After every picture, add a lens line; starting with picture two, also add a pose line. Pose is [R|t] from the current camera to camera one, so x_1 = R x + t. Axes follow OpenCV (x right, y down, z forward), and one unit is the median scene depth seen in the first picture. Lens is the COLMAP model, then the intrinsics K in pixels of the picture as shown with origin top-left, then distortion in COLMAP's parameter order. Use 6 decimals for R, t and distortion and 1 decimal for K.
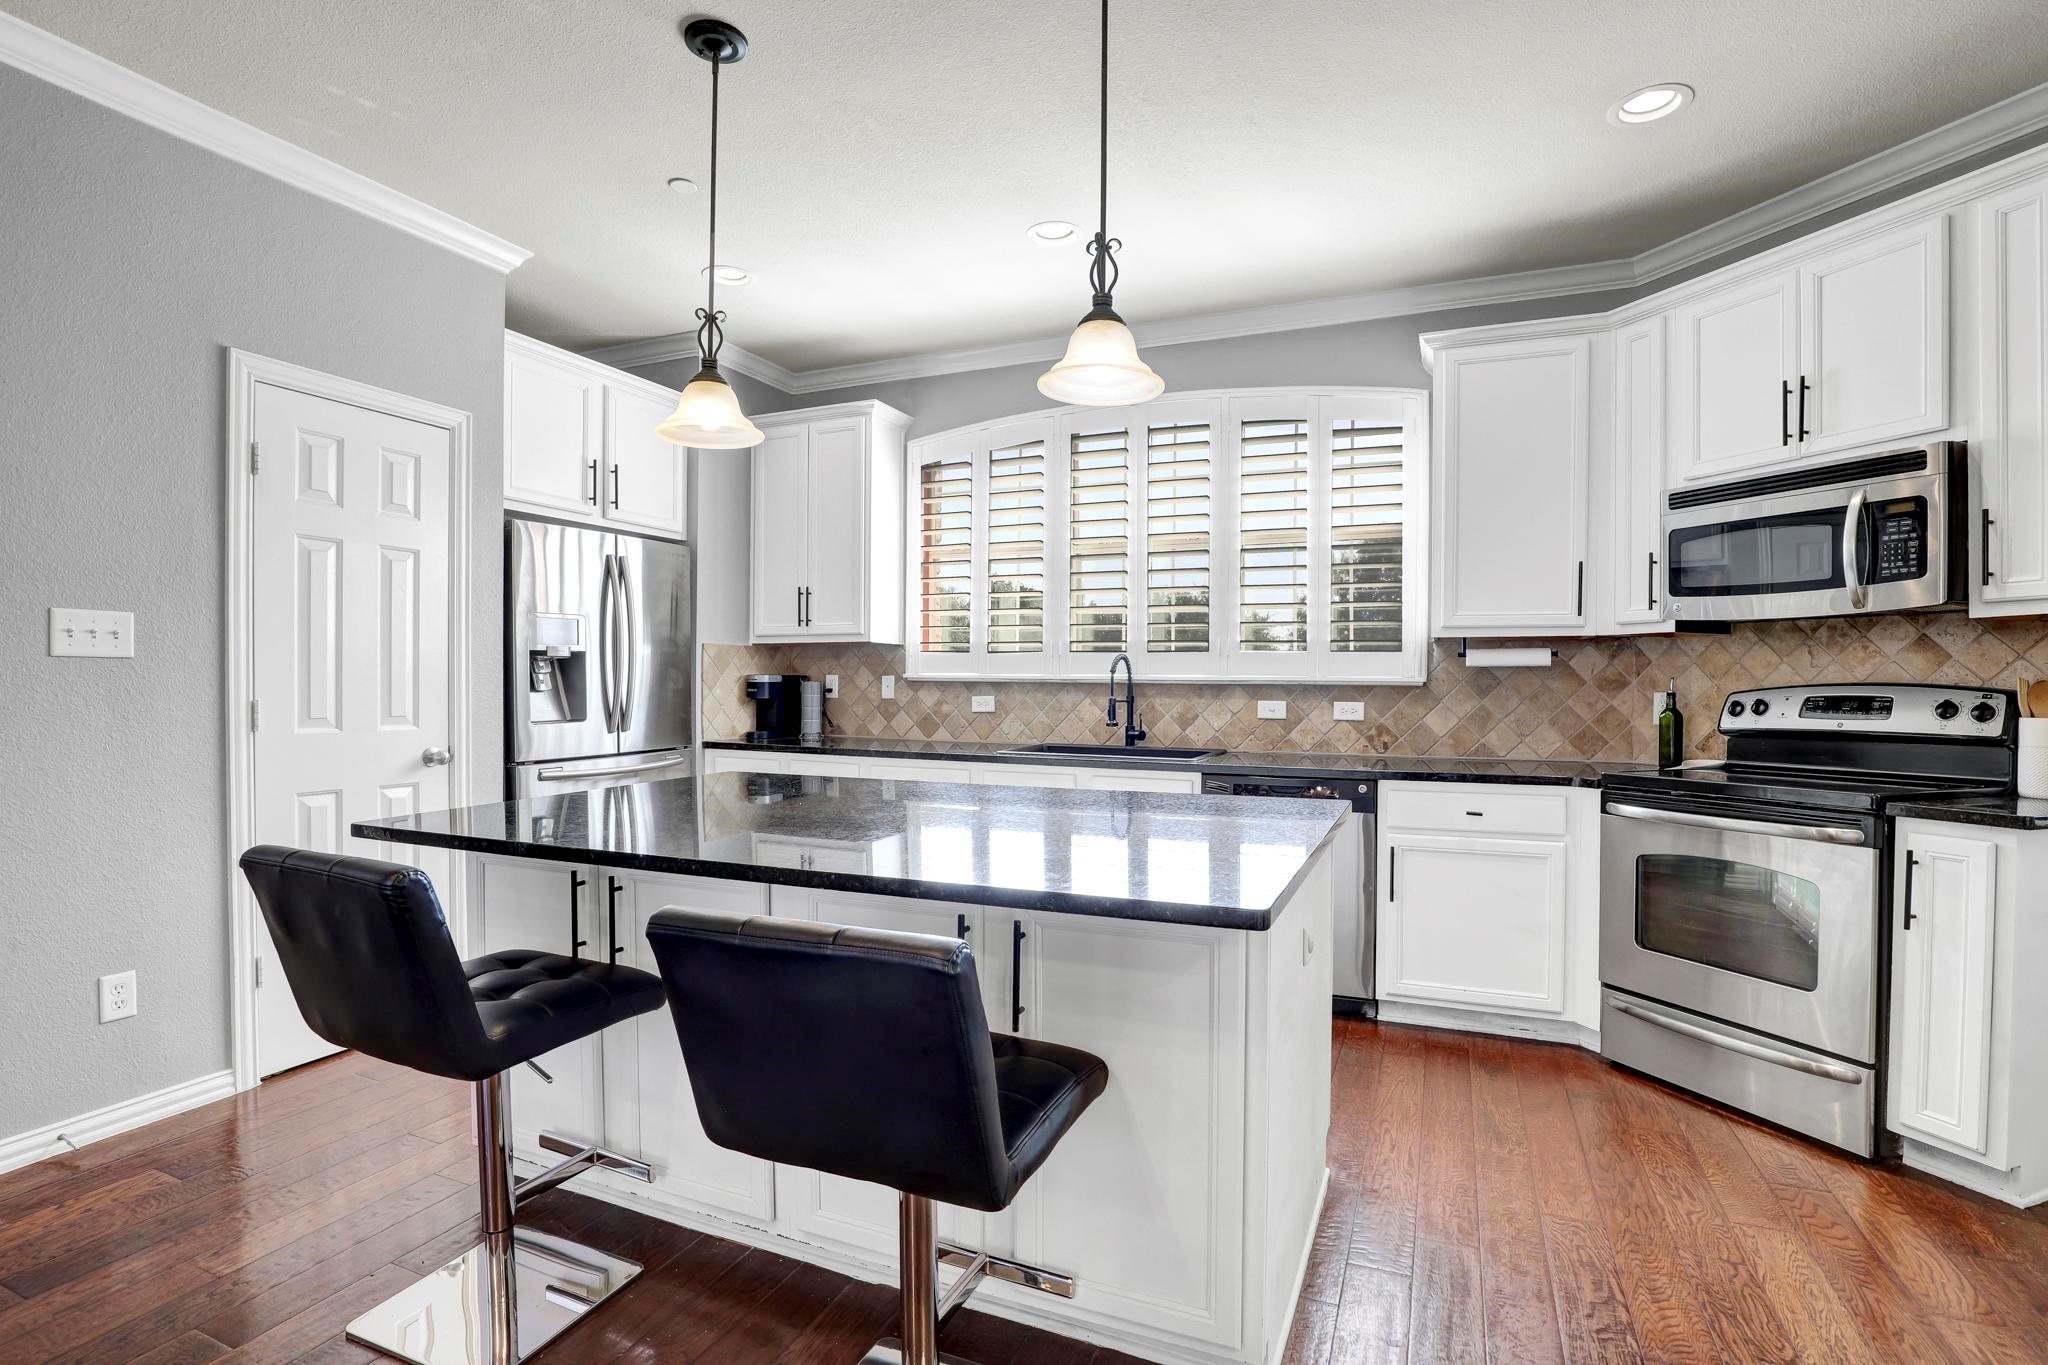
lens RADIAL K [[976.5, 0, 1033.2], [0, 976.5, 693.5], [0, 0, 1]] dist [-0.046392, 0.012347]
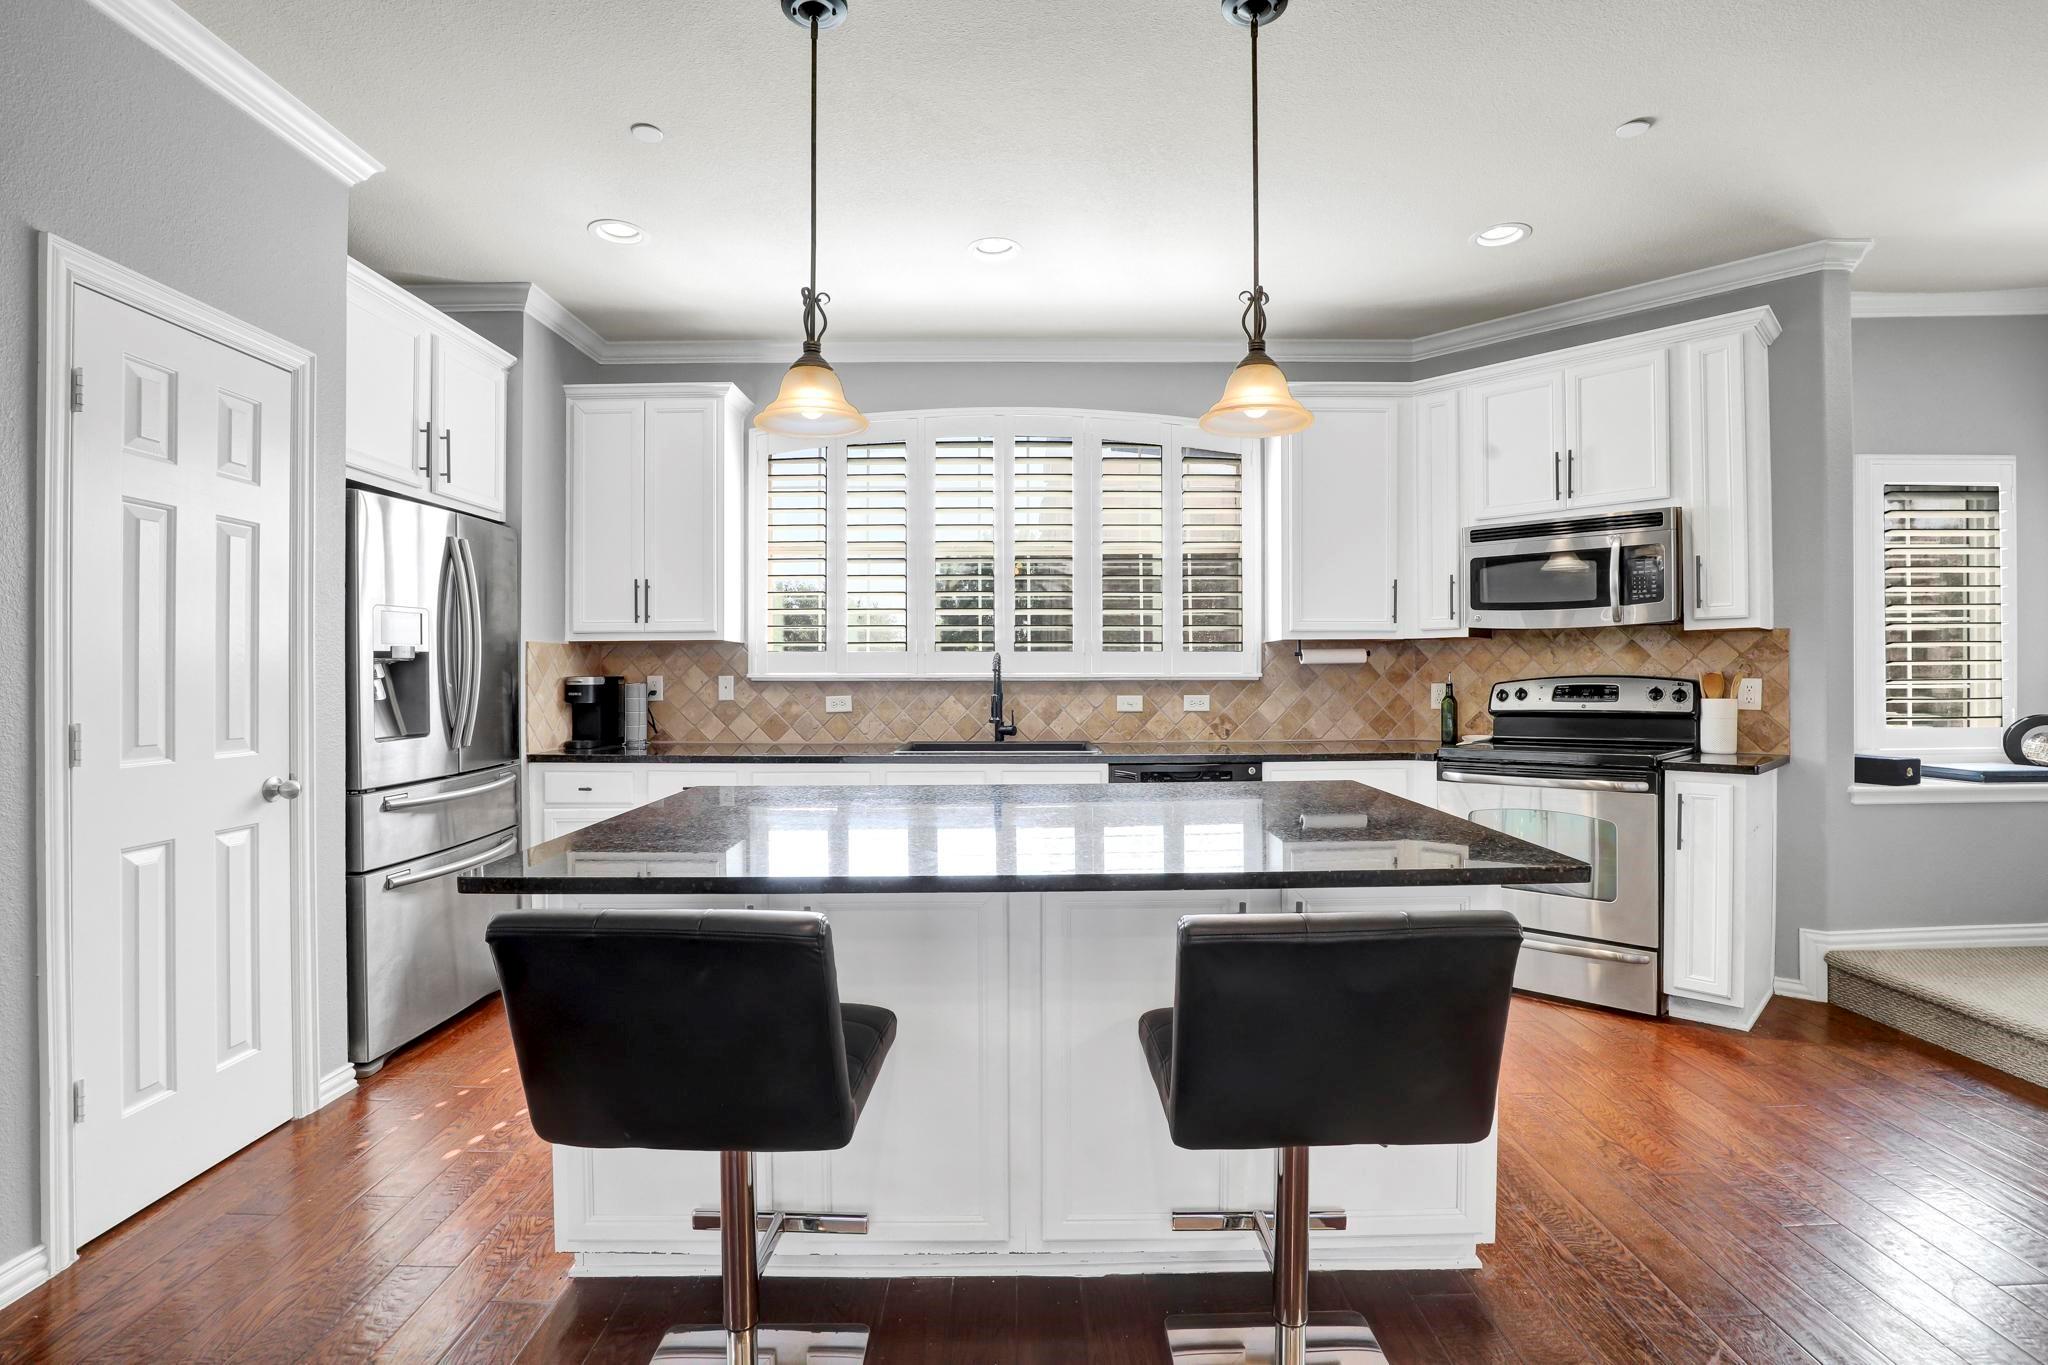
lens RADIAL K [[965.1, 0, 1025.5], [0, 965.1, 675.9], [0, 0, 1]] dist [-0.035680, 0.006411]
pose [[0.916946, -0.011435, 0.398849, -0.342520], [0.015015, 0.999870, -0.005854, -0.011514], [-0.398730, 0.011357, 0.916998, 0.048710]]
